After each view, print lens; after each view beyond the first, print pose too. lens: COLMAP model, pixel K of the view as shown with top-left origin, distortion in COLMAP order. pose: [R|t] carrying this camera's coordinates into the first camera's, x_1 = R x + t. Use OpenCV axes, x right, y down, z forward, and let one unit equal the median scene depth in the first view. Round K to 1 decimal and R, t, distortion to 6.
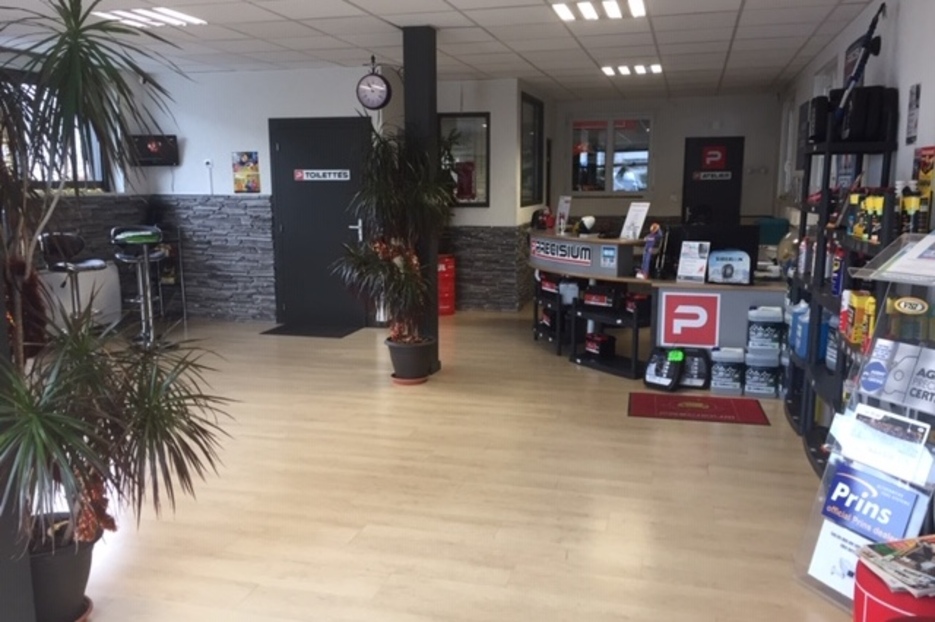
lens RADIAL K [[791.7, 0, 466.2], [0, 791.7, 333.0], [0, 0, 1]] dist [0.051222, -0.118991]
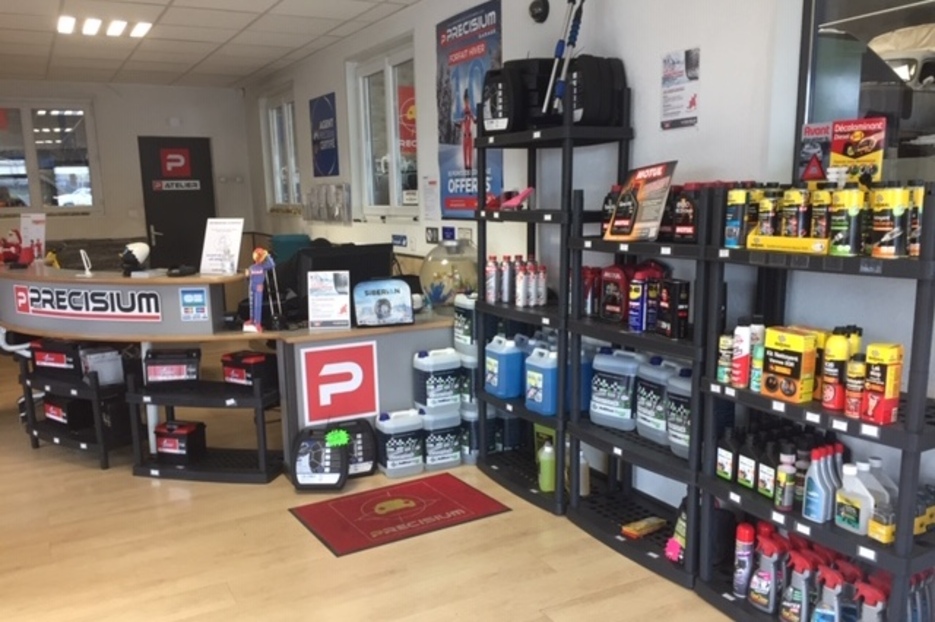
lens RADIAL K [[791.0, 0, 467.6], [0, 791.0, 350.4], [0, 0, 1]] dist [0.066887, -0.077597]
pose [[0.712644, -0.147400, 0.685865, -0.114441], [0.146903, 0.987356, 0.059555, -0.069537], [-0.685972, 0.058314, 0.725288, 0.410871]]
